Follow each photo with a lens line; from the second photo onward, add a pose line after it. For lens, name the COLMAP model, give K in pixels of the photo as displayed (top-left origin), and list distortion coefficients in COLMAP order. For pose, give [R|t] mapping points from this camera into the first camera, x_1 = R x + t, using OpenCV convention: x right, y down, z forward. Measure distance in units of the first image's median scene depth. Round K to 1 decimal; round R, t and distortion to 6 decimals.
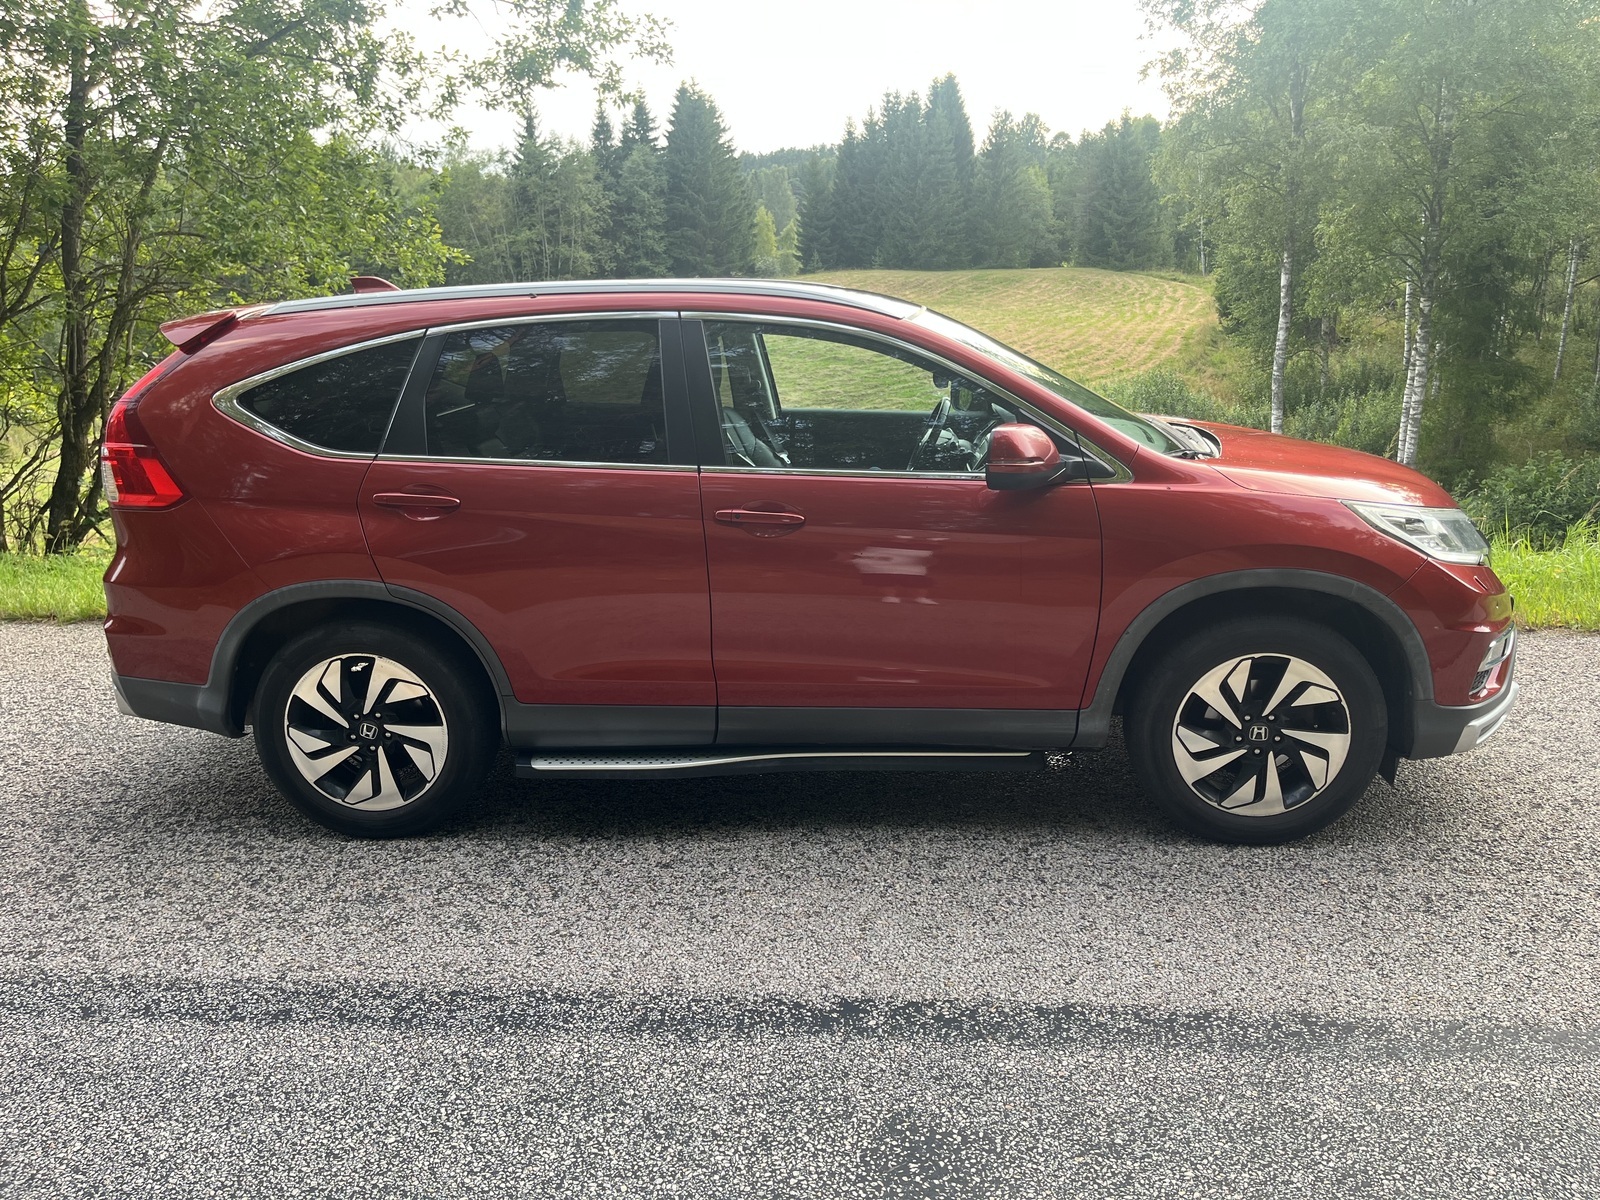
lens RADIAL K [[1172.2, 0, 800.0], [0, 1172.2, 600.0], [0, 0, 1]] dist [0.085735, -0.118896]
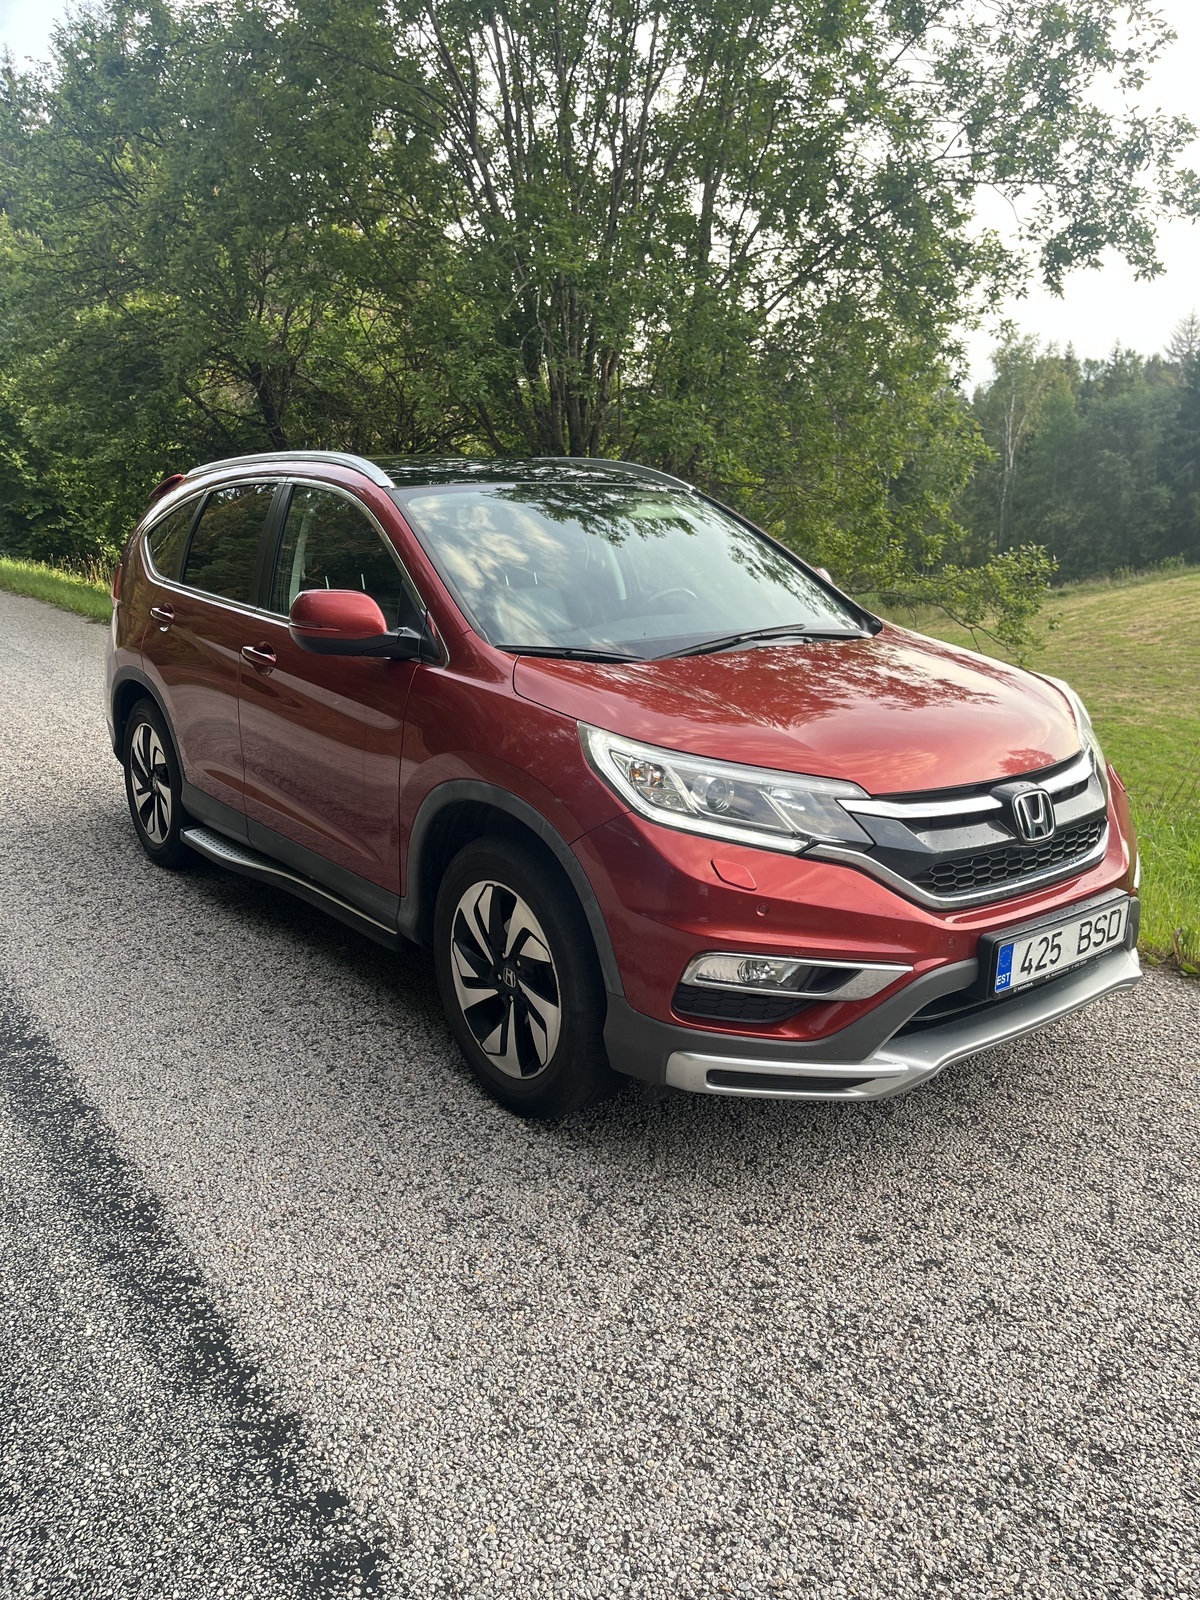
lens RADIAL K [[1172.2, 0, 617.4], [0, 1172.2, 808.6], [0, 0, 1]] dist [0.085735, -0.118896]
pose [[0.676635, 0.212080, -0.705115, 1.044587], [-0.210002, 0.973432, 0.091263, -0.104642], [0.705737, 0.086323, 0.703196, 0.452588]]
